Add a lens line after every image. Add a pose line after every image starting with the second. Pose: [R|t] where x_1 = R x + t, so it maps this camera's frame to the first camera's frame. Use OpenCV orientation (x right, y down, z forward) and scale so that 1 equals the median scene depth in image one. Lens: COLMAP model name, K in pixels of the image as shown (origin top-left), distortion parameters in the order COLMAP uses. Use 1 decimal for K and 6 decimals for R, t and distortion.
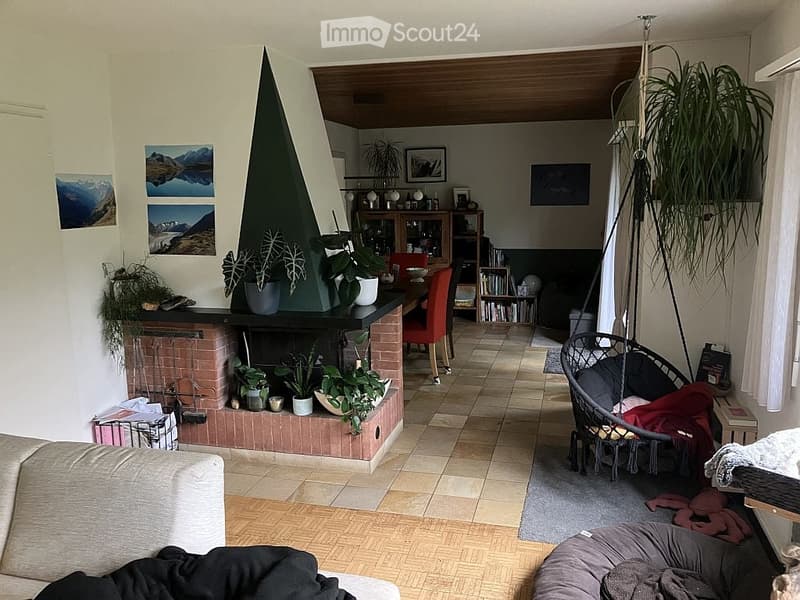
lens RADIAL K [[674.2, 0, 399.6], [0, 674.2, 303.2], [0, 0, 1]] dist [0.014371, 0.000708]
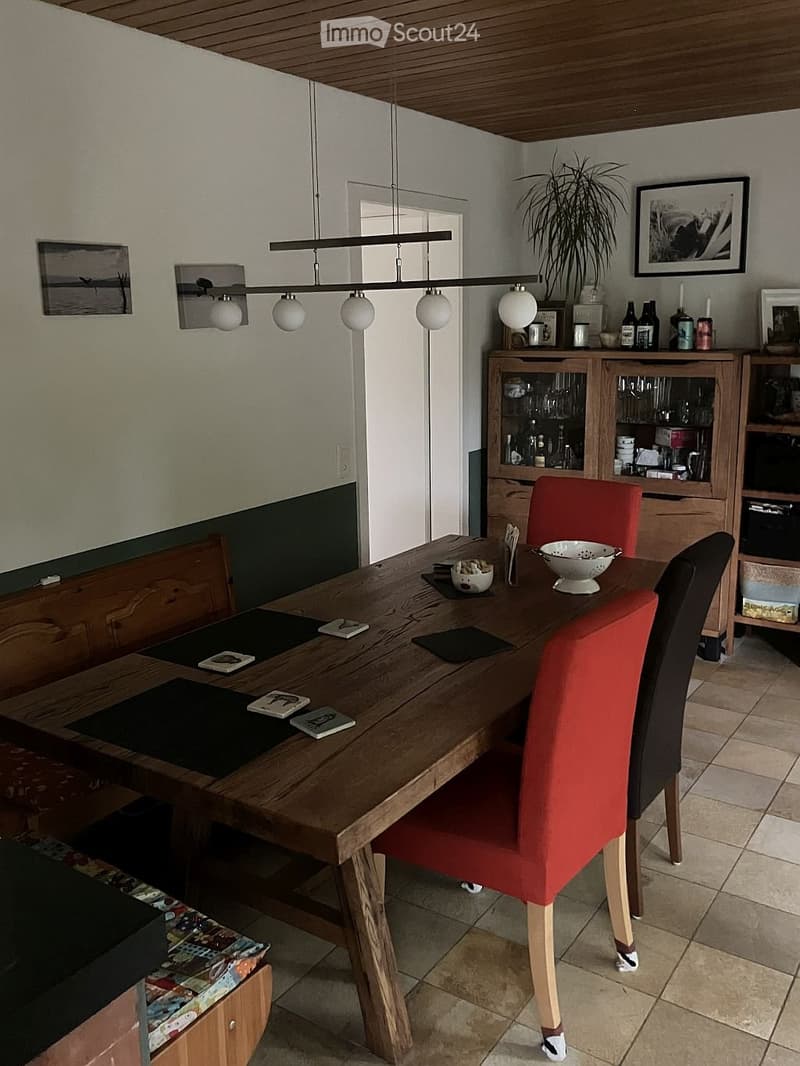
lens RADIAL K [[970.7, 0, 396.8], [0, 970.7, 522.4], [0, 0, 1]] dist [-0.007544, 0.000000]
pose [[0.945602, 0.072232, -0.317207, 0.068927], [-0.056819, 0.996722, 0.057587, -0.065757], [0.320326, -0.036431, 0.946606, 0.444830]]
